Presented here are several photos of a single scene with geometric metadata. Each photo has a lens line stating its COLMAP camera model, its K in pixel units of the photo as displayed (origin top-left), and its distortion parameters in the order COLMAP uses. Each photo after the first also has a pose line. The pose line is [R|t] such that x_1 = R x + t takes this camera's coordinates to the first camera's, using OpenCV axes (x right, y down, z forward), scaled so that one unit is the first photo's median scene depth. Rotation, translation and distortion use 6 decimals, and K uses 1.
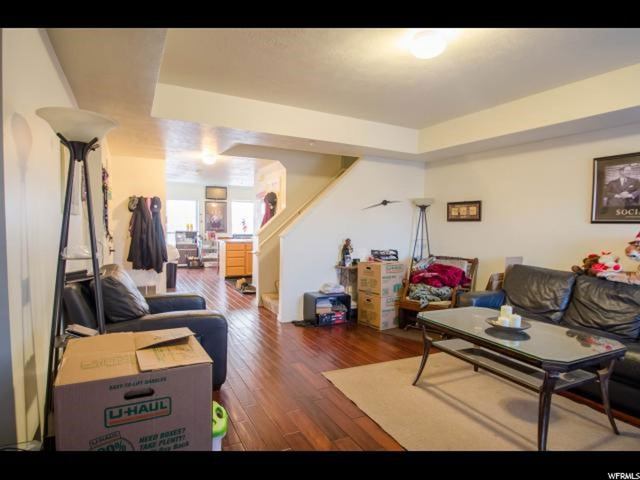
lens RADIAL K [[368.9, 0, 321.5], [0, 368.9, 241.7], [0, 0, 1]] dist [-0.006355, -0.003151]
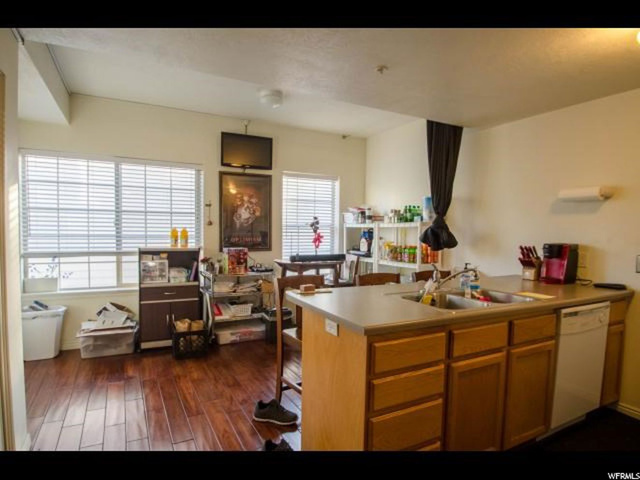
lens RADIAL K [[368.9, 0, 317.4], [0, 368.9, 240.9], [0, 0, 1]] dist [-0.006355, -0.003151]
pose [[0.999576, -0.000466, 0.029110, -0.227600], [0.001084, 0.999775, -0.021201, -0.028257], [-0.029094, 0.021224, 0.999351, 0.620826]]
